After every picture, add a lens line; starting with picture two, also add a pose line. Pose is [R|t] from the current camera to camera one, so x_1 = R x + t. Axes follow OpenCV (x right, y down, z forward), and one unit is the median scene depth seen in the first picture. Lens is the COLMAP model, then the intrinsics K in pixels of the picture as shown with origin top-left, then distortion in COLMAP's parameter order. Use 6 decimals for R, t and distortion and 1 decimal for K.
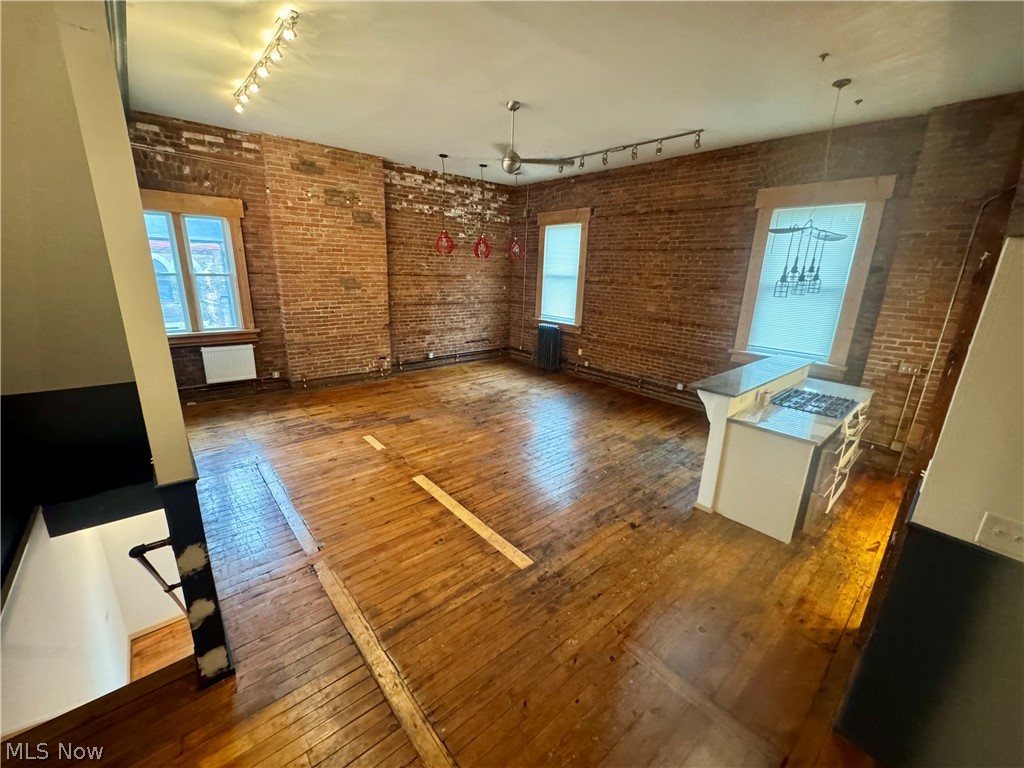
lens RADIAL K [[409.6, 0, 511.4], [0, 409.6, 381.7], [0, 0, 1]] dist [-0.003988, -0.000103]
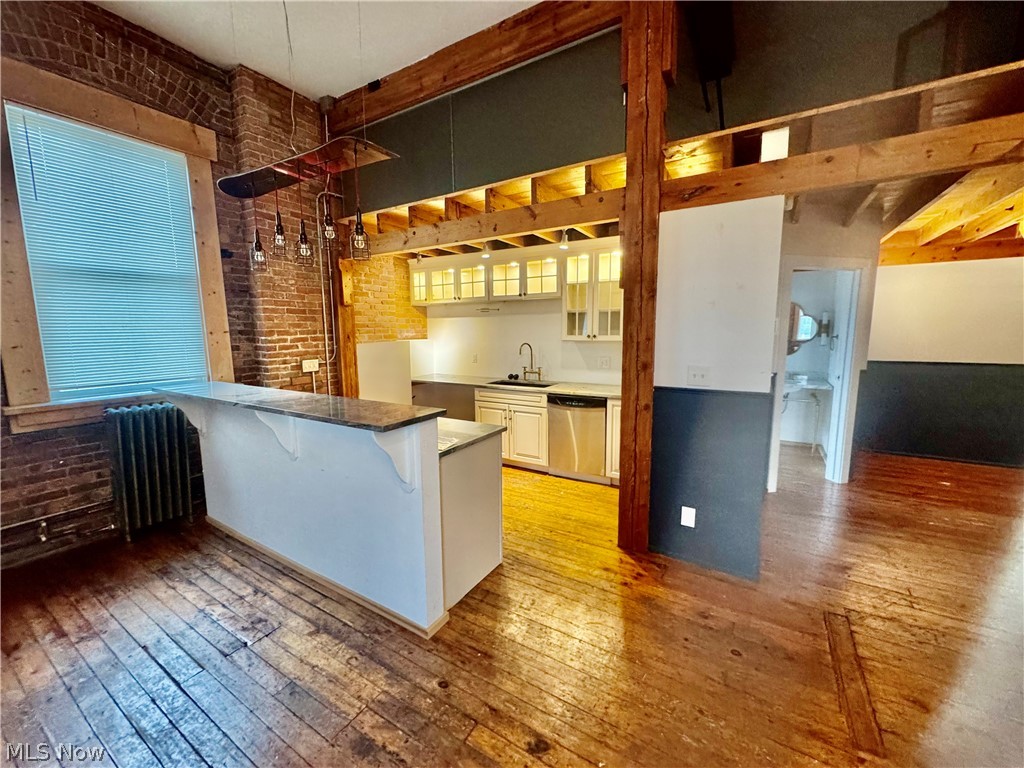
lens RADIAL K [[409.6, 0, 510.4], [0, 409.6, 384.8], [0, 0, 1]] dist [-0.003988, -0.000103]
pose [[-0.297139, -0.159550, 0.941410, -0.032974], [0.252903, 0.937577, 0.238724, -0.095611], [-0.920733, 0.309019, -0.238240, 0.804587]]
